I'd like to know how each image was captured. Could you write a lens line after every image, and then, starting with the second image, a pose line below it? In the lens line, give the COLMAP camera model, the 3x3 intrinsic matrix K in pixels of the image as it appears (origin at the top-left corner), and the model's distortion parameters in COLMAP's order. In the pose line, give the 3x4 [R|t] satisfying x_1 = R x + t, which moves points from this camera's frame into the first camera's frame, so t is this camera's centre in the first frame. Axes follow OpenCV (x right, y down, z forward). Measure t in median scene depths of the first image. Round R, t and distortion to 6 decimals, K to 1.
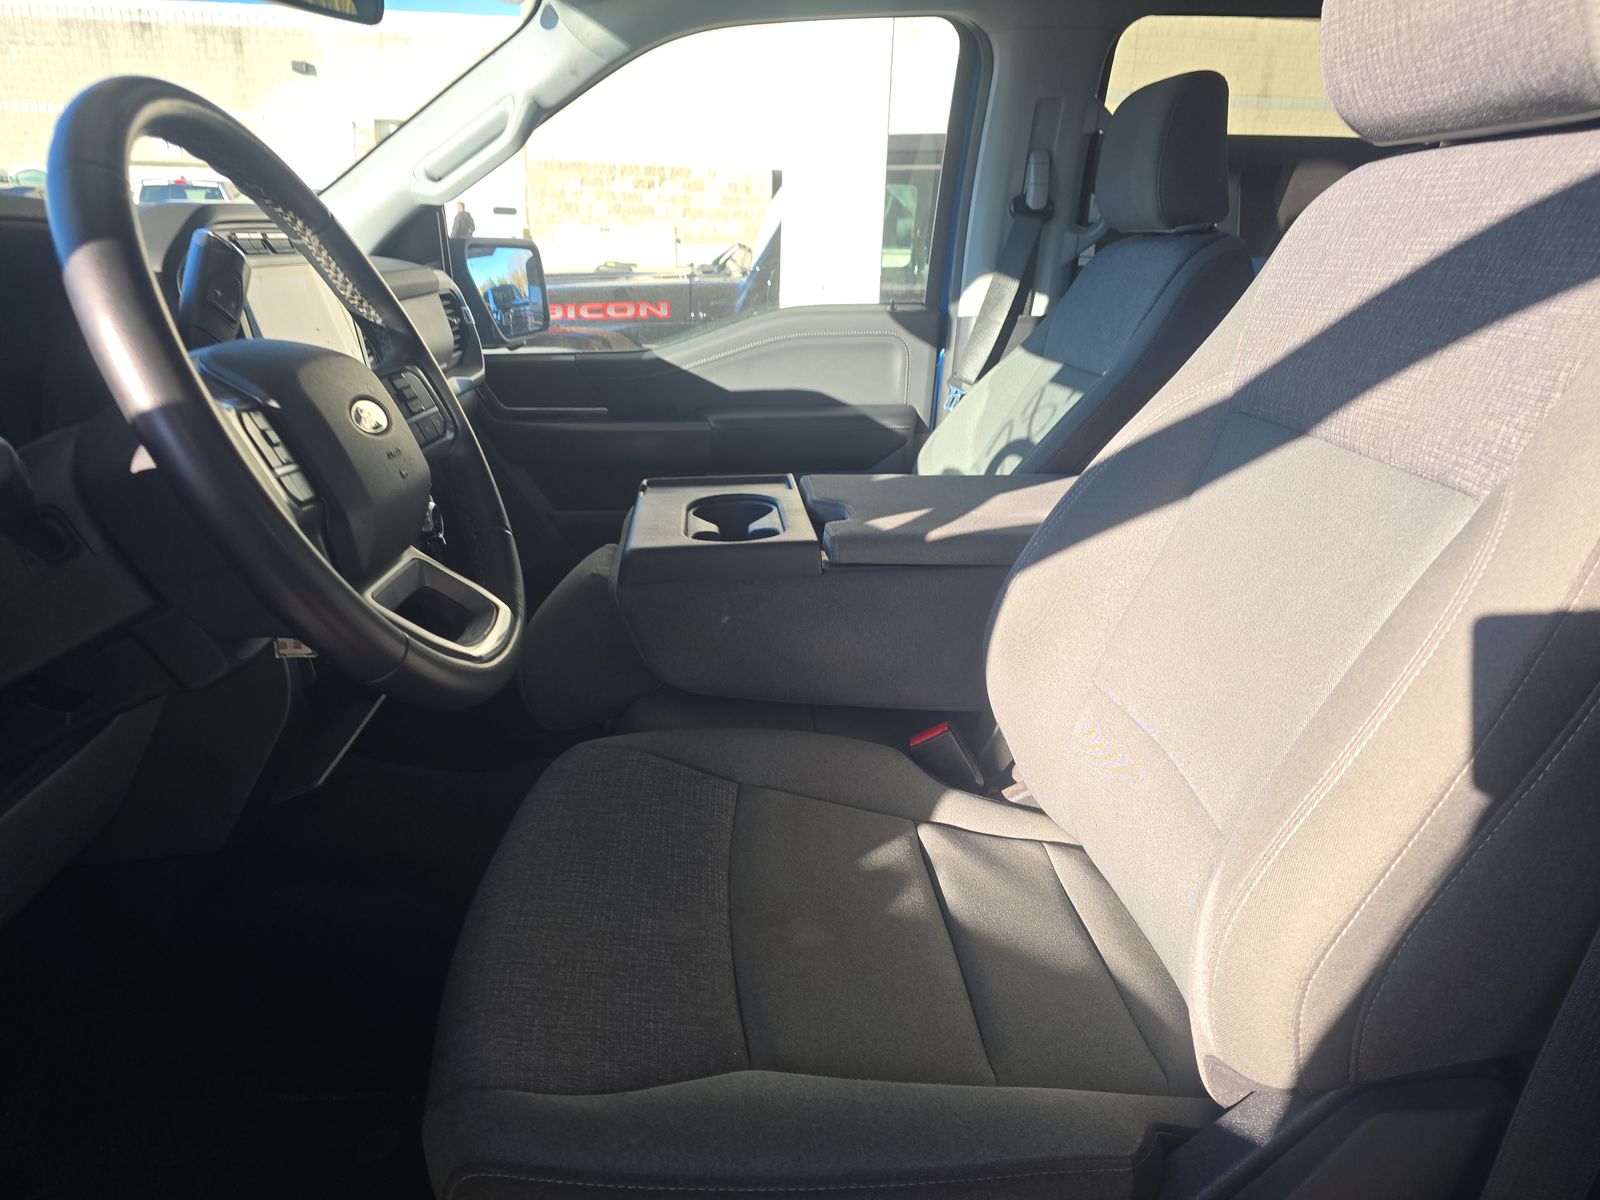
lens RADIAL K [[1069.7, 0, 812.1], [0, 1069.7, 614.6], [0, 0, 1]] dist [0.049195, -0.047530]
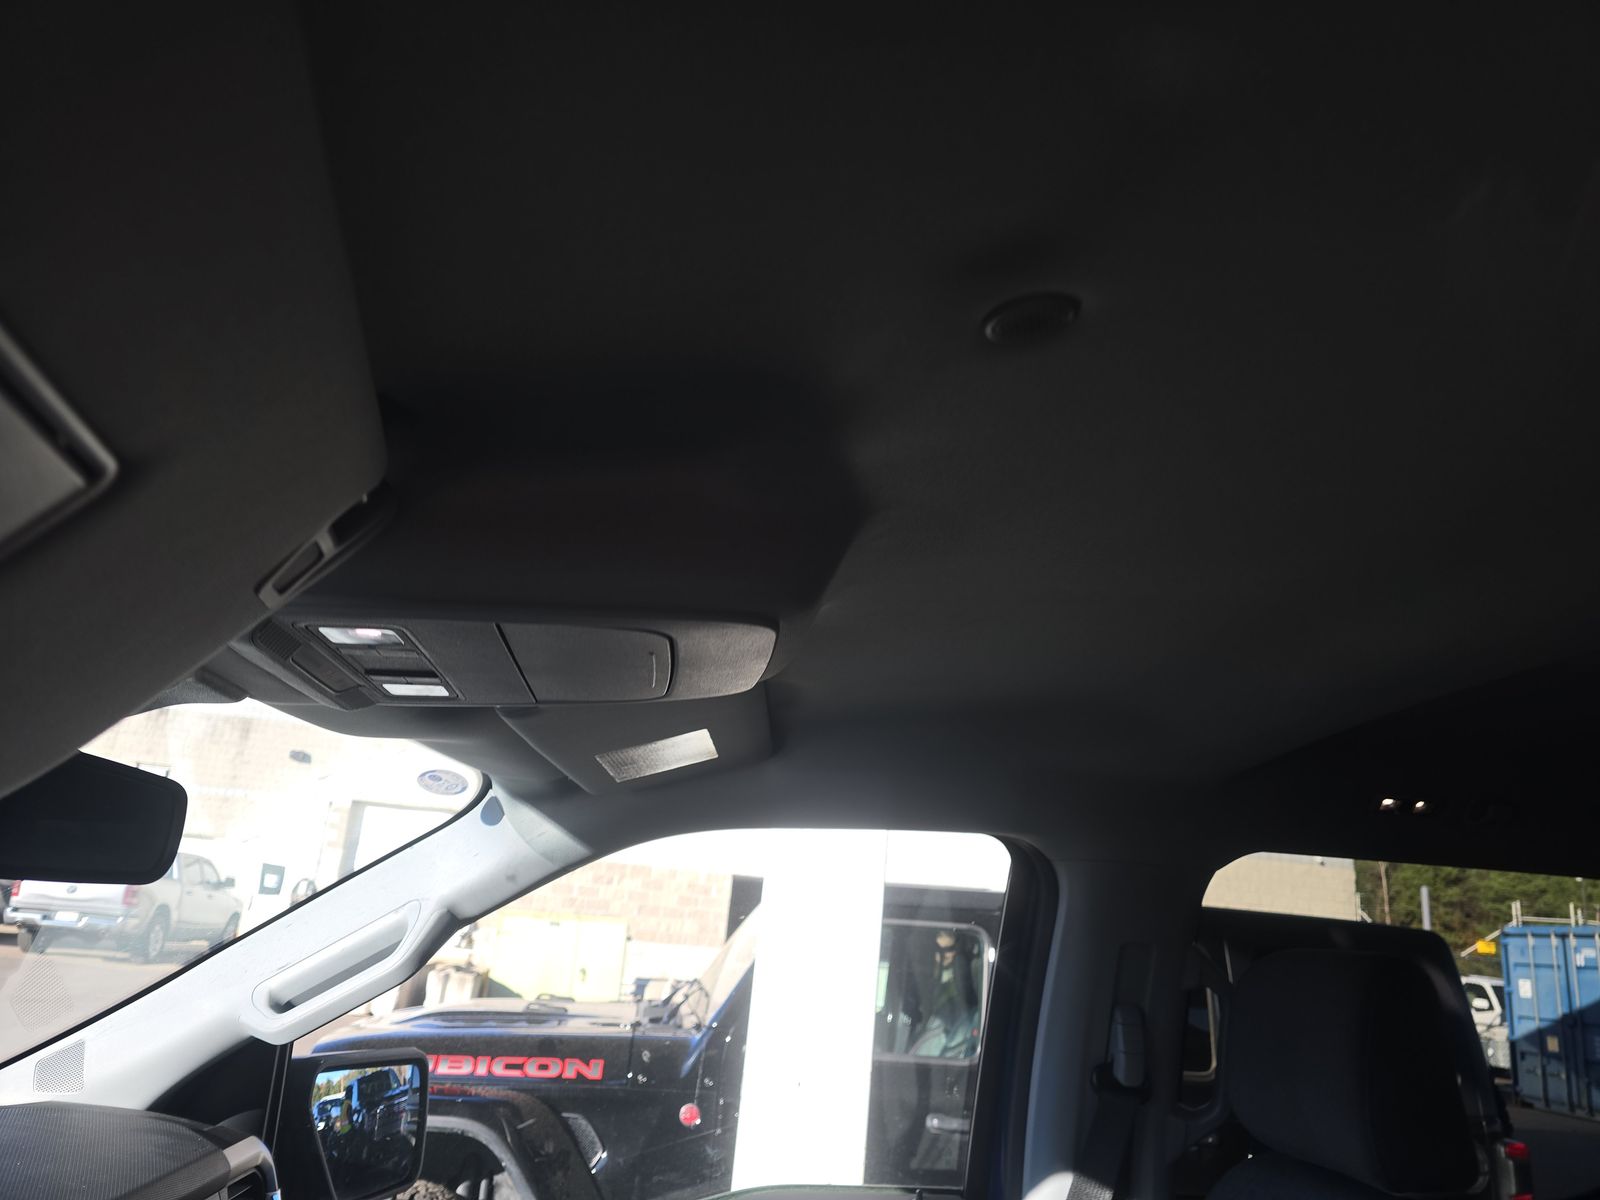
lens RADIAL K [[1069.7, 0, 809.4], [0, 1069.7, 591.3], [0, 0, 1]] dist [0.049195, -0.047530]
pose [[0.997342, 0.069766, 0.021004, -0.017650], [-0.043332, 0.799738, -0.598784, -0.088383], [-0.058572, 0.596282, 0.800635, 0.108839]]
